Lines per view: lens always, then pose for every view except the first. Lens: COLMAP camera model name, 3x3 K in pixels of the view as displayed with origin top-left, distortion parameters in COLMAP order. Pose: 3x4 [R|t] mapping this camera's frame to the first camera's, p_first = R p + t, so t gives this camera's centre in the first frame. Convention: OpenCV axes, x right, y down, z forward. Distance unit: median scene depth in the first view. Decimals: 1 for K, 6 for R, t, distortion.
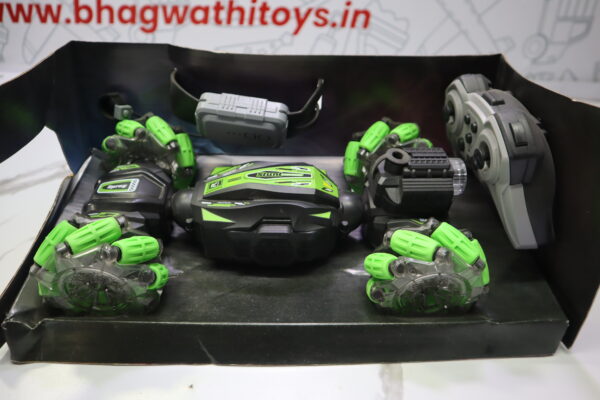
lens RADIAL K [[411.0, 0, 302.2], [0, 411.0, 200.8], [0, 0, 1]] dist [-0.125177, 0.071069]
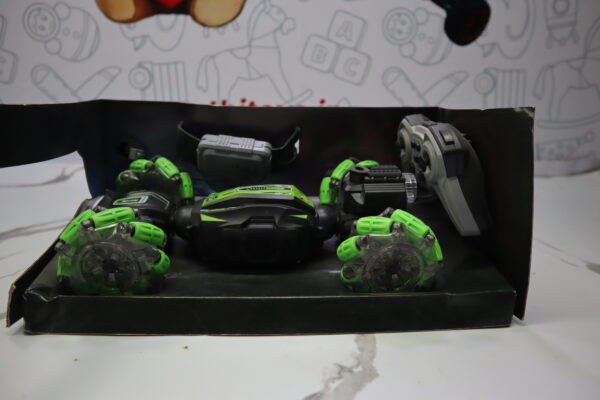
lens RADIAL K [[411.0, 0, 302.2], [0, 411.0, 200.8], [0, 0, 1]] dist [-0.125177, 0.071069]
pose [[0.999186, -0.021746, 0.033966, 0.013980], [0.030884, 0.954181, -0.297633, 0.355646], [-0.025938, 0.298440, 0.954076, -0.170848]]
